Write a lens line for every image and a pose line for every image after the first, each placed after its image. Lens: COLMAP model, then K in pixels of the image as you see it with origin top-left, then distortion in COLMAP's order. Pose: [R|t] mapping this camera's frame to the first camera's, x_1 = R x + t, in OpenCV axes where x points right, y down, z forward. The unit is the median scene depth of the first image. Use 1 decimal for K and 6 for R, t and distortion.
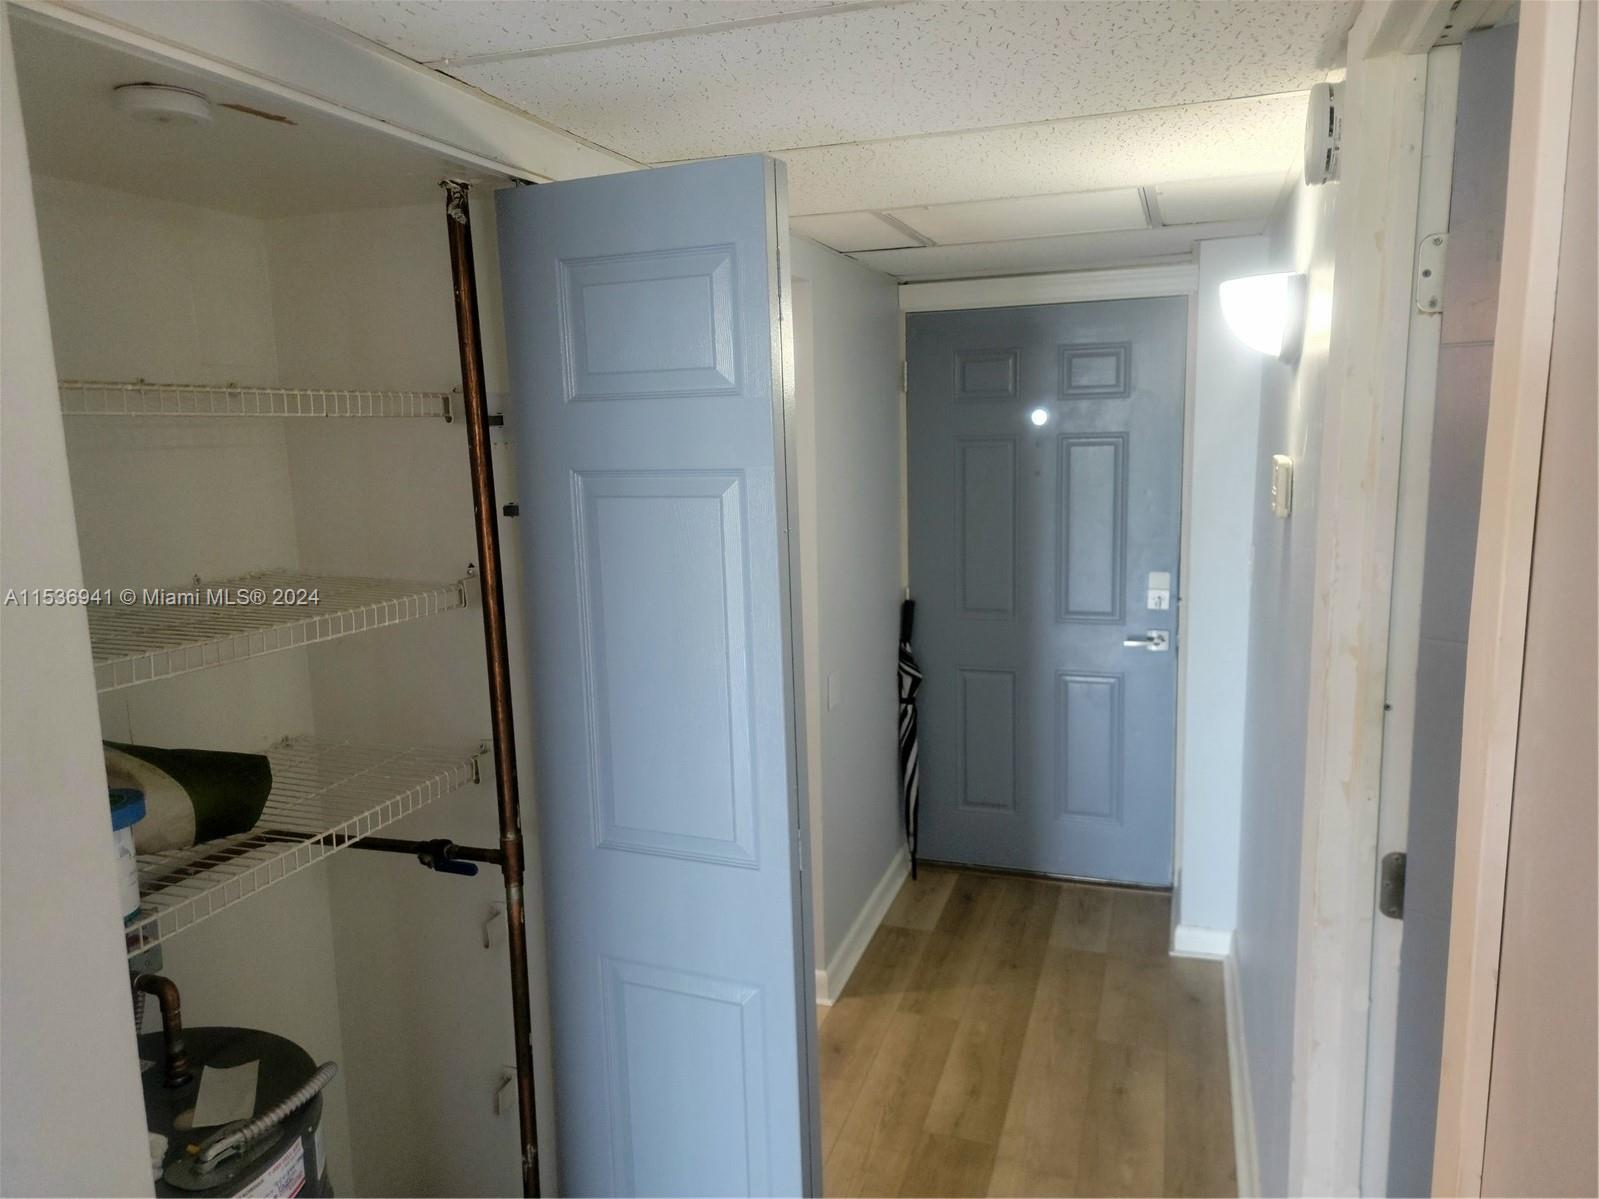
lens RADIAL K [[1124.0, 0, 785.6], [0, 1124.0, 590.9], [0, 0, 1]] dist [0.080625, -0.059139]
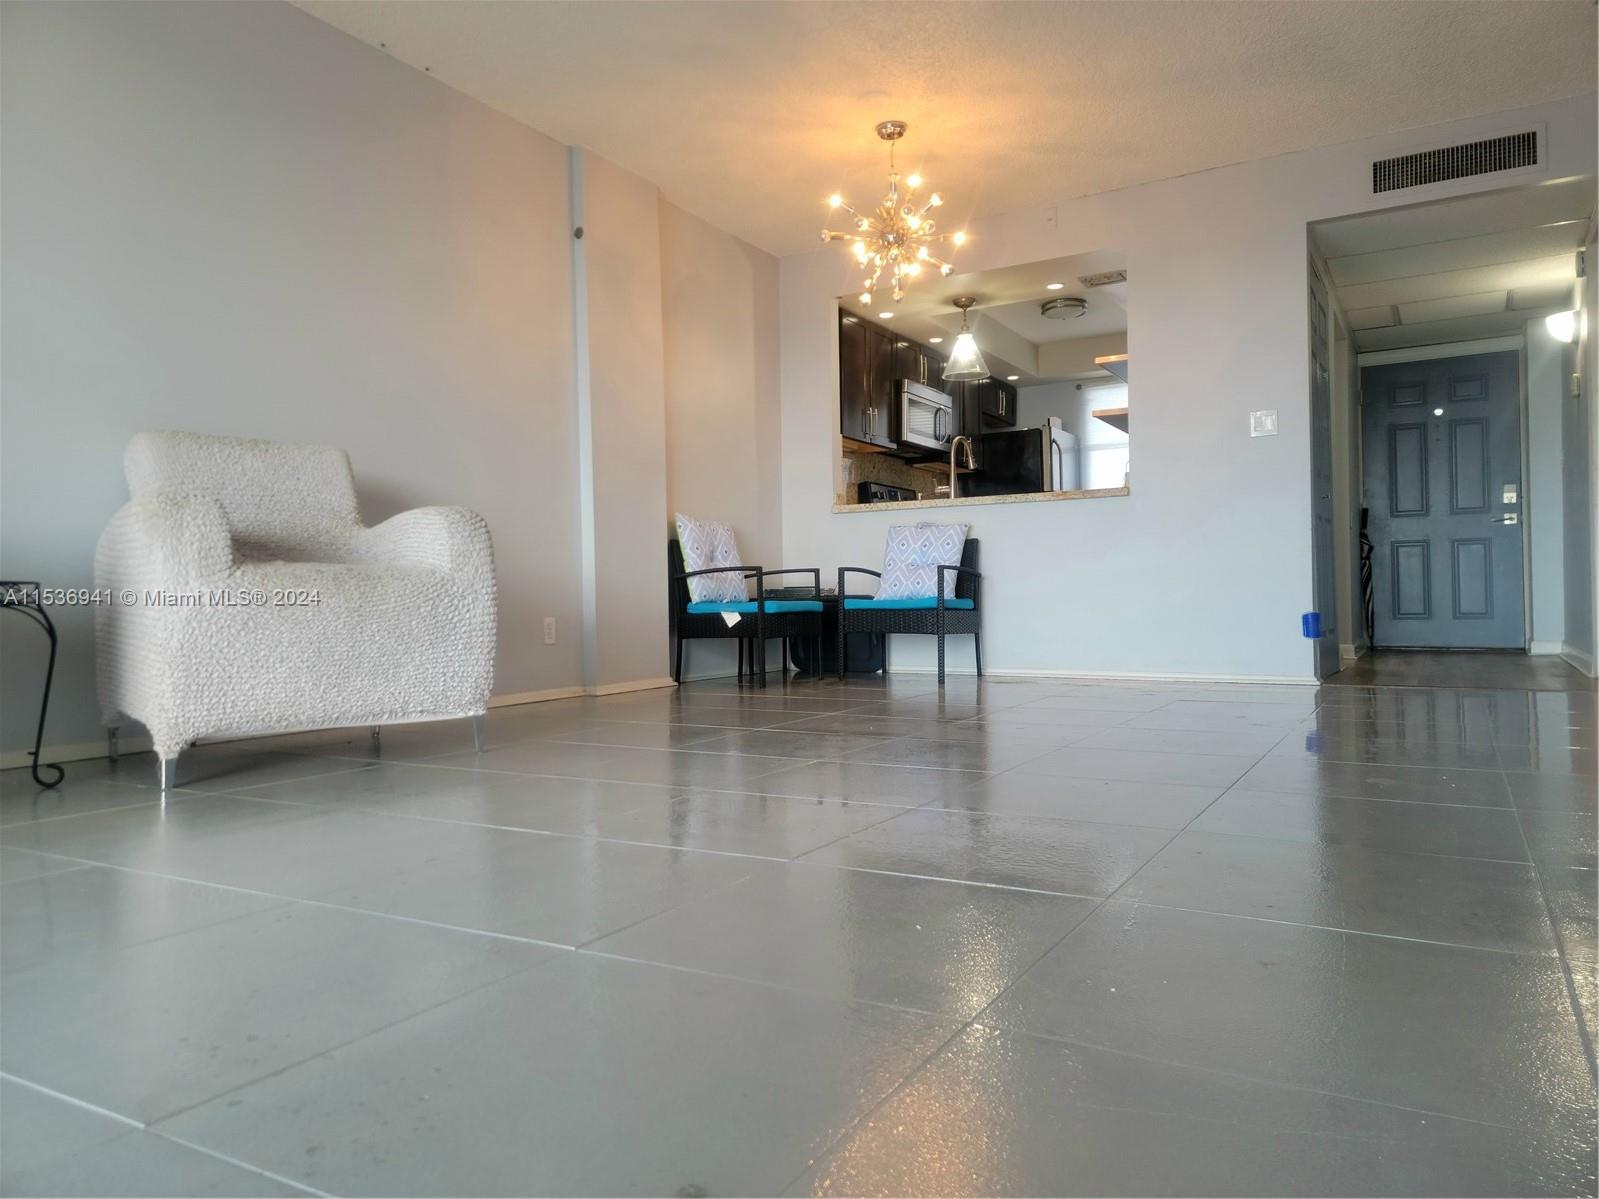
lens RADIAL K [[1124.0, 0, 778.0], [0, 1124.0, 578.3], [0, 0, 1]] dist [0.080625, -0.059139]
pose [[0.981027, 0.010965, -0.193560, -0.600840], [-0.043427, 0.985458, -0.164275, 0.594627], [0.188944, 0.169564, 0.967237, -1.307972]]
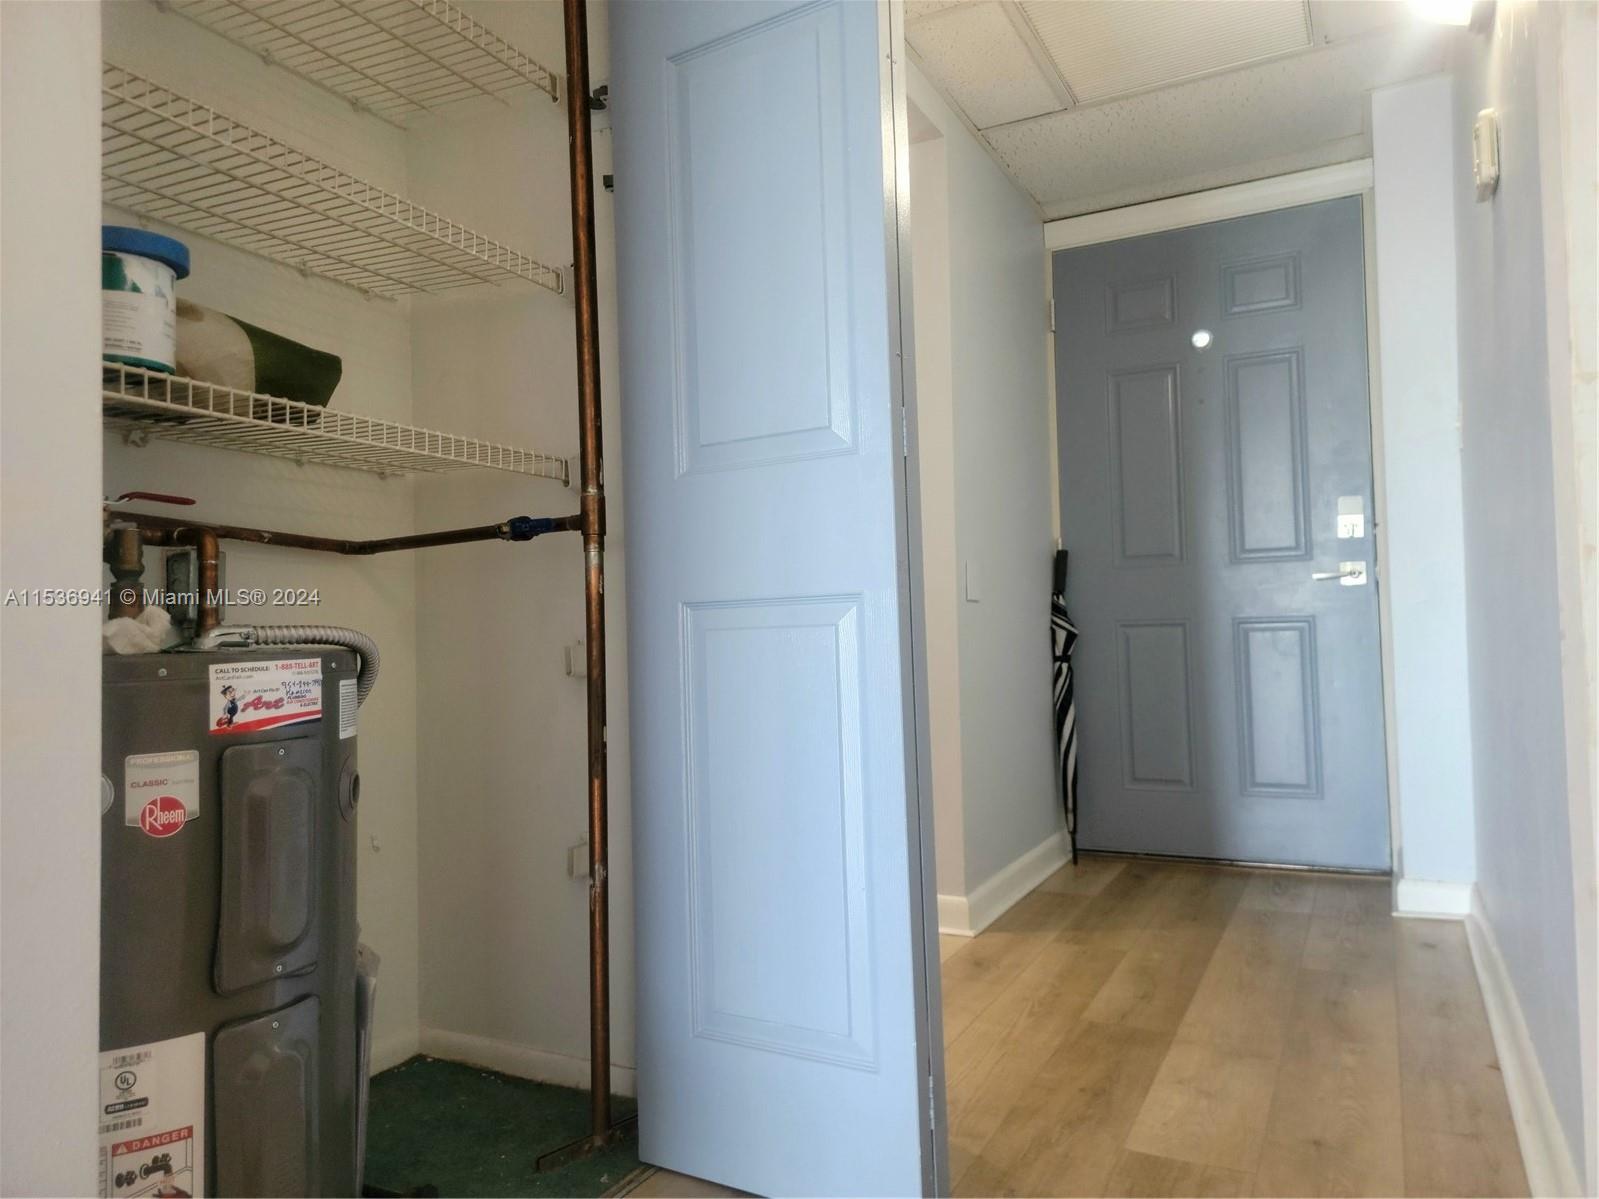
lens RADIAL K [[1124.0, 0, 789.8], [0, 1124.0, 585.4], [0, 0, 1]] dist [0.080625, -0.059139]
pose [[0.990013, -0.002631, -0.140950, 0.023309], [-0.024068, 0.981992, -0.187382, 0.256044], [0.138905, 0.188903, 0.972122, 0.089112]]
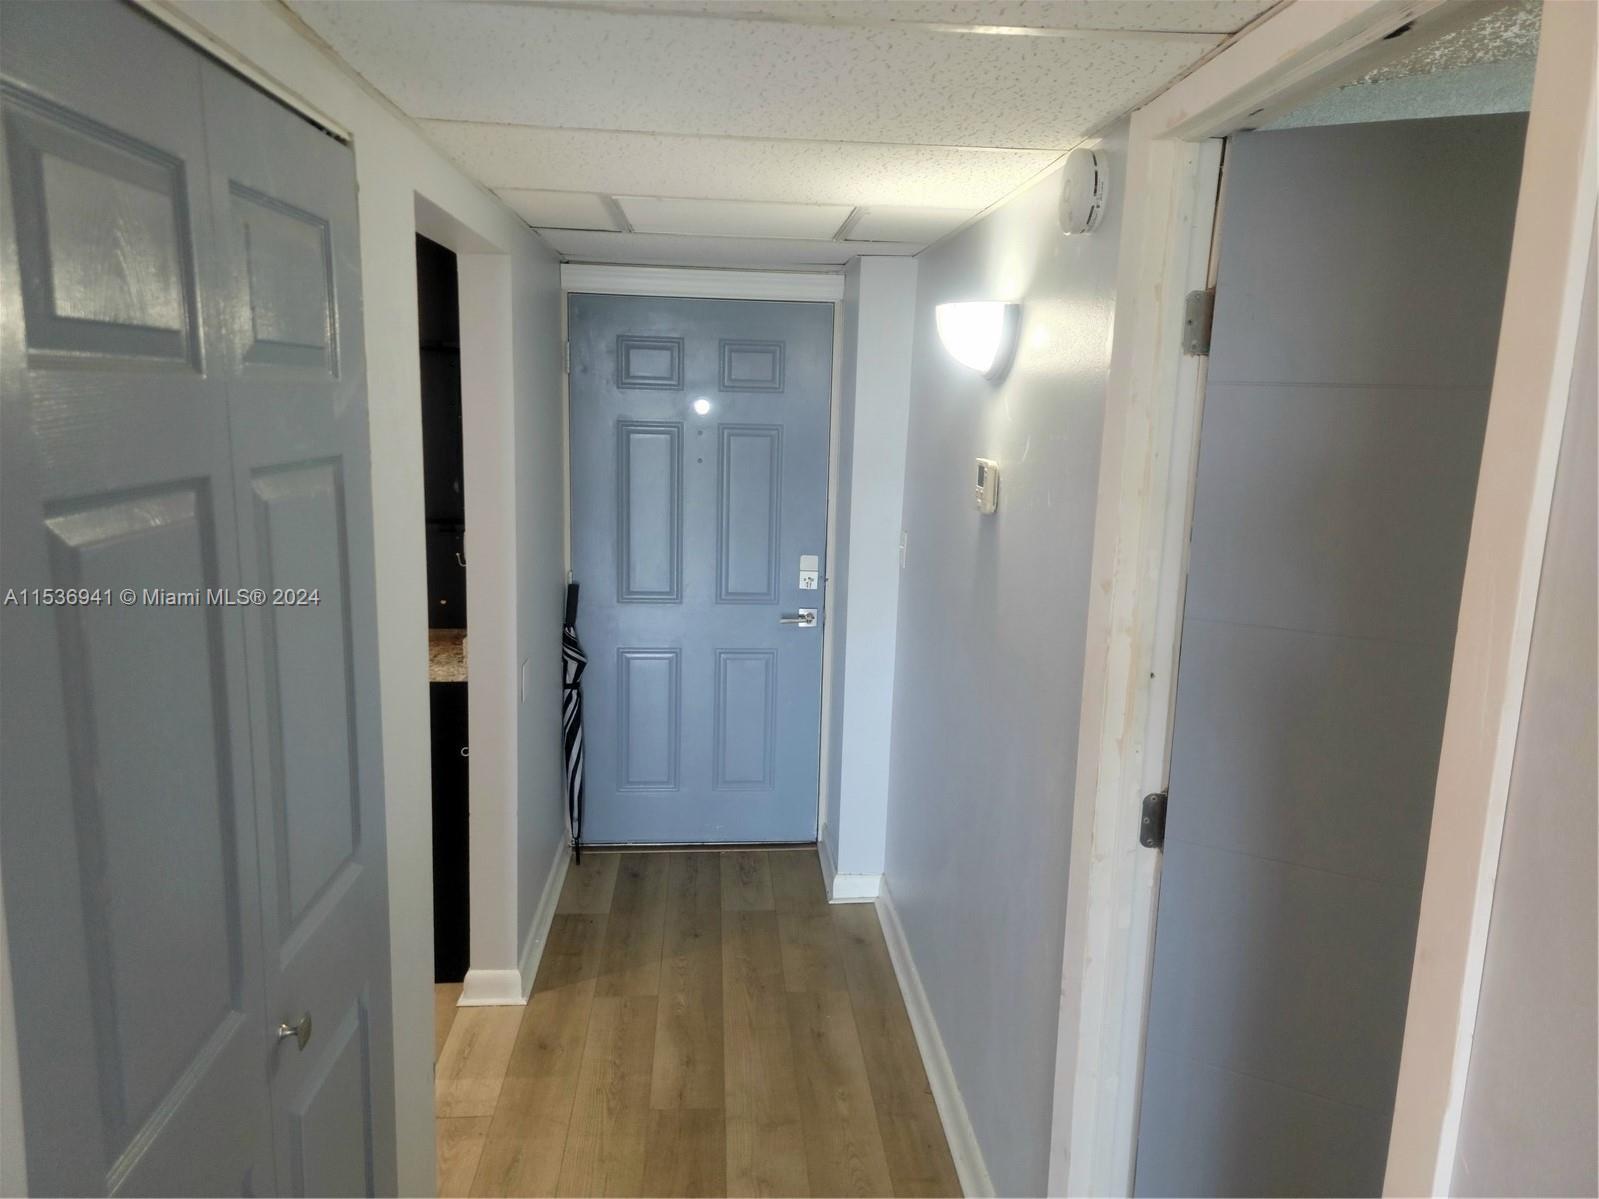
lens RADIAL K [[1124.0, 0, 785.4], [0, 1124.0, 581.4], [0, 0, 1]] dist [0.080625, -0.059139]
pose [[0.919694, -0.015913, 0.392314, -0.126578], [0.010688, 0.999823, 0.015498, -0.008853], [-0.392491, -0.010060, 0.919701, 0.018733]]
